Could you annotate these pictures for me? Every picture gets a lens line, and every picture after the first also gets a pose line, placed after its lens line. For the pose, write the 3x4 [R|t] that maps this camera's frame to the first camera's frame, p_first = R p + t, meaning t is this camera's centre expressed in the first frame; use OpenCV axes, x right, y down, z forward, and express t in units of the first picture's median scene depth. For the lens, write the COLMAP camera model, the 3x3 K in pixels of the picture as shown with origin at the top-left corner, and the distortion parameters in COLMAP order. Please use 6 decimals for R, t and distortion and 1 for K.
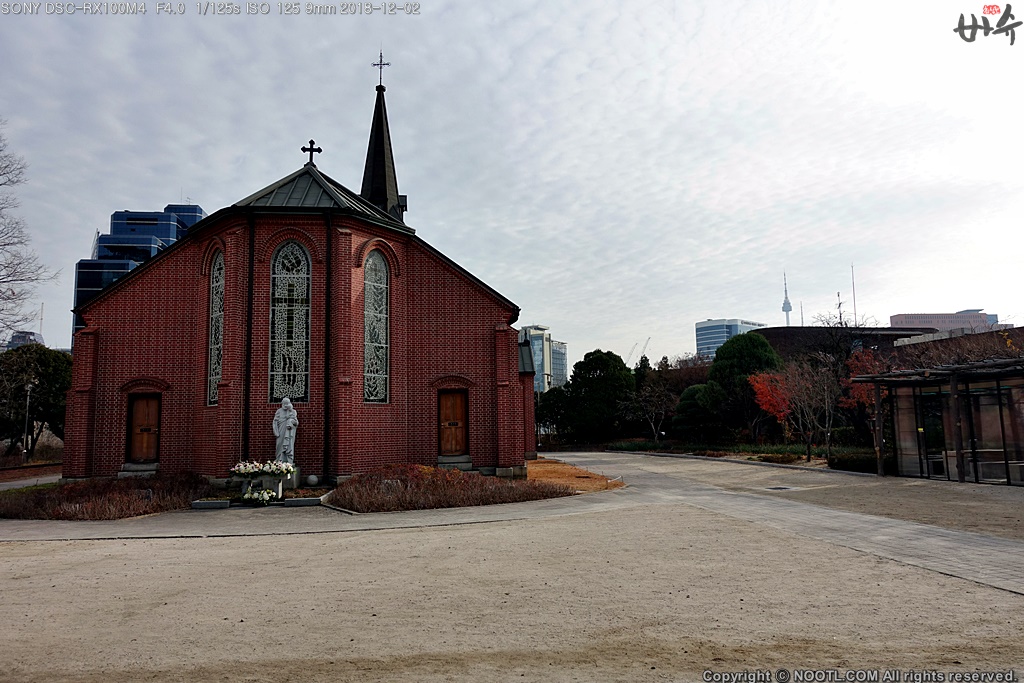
lens RADIAL K [[719.9, 0, 512.0], [0, 719.9, 341.5], [0, 0, 1]] dist [0.008526, 0.000398]
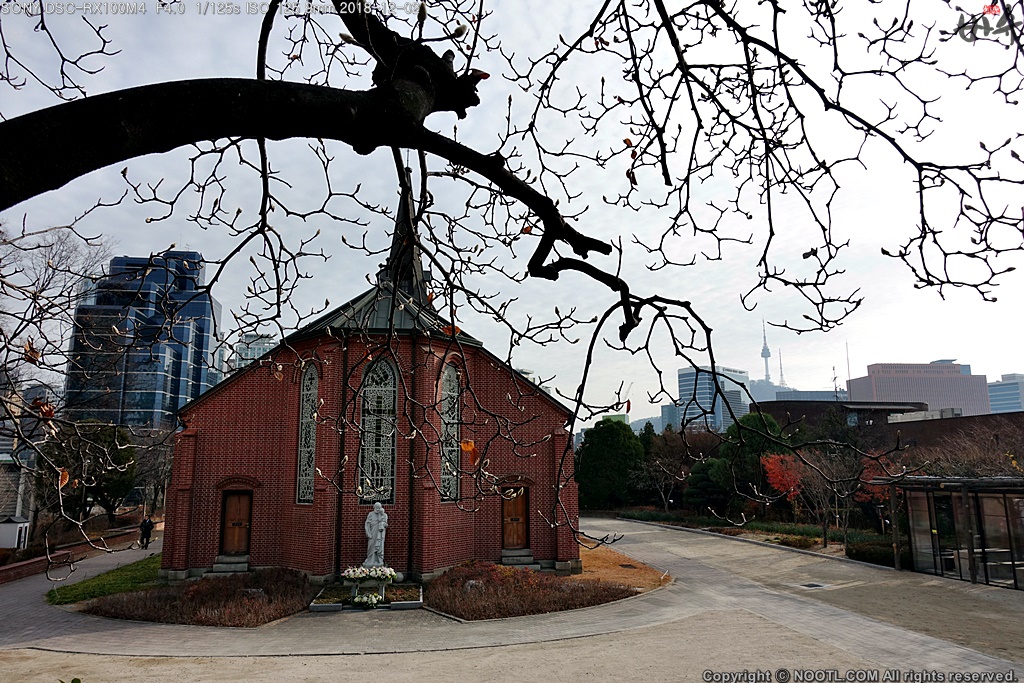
lens RADIAL K [[719.9, 0, 512.0], [0, 719.9, 341.5], [0, 0, 1]] dist [0.008526, 0.000398]
pose [[0.999511, 0.016261, 0.026723, -0.123117], [-0.014752, 0.998337, -0.055735, -0.098144], [-0.027585, 0.055314, 0.998088, -0.117429]]
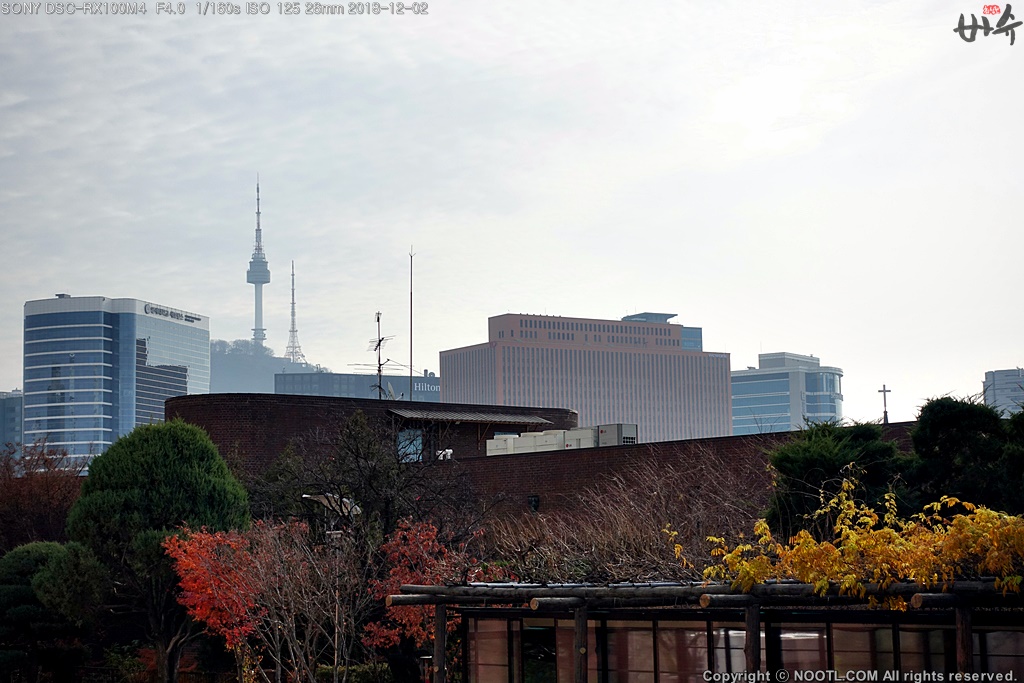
lens RADIAL K [[1962.8, 0, 512.0], [0, 1962.8, 341.5], [0, 0, 1]] dist [-0.017492, 0.078449]
pose [[0.878047, 0.059518, 0.474860, -0.058130], [-0.059358, 0.998119, -0.015345, -0.097414], [-0.474880, -0.014713, 0.879928, -0.119615]]
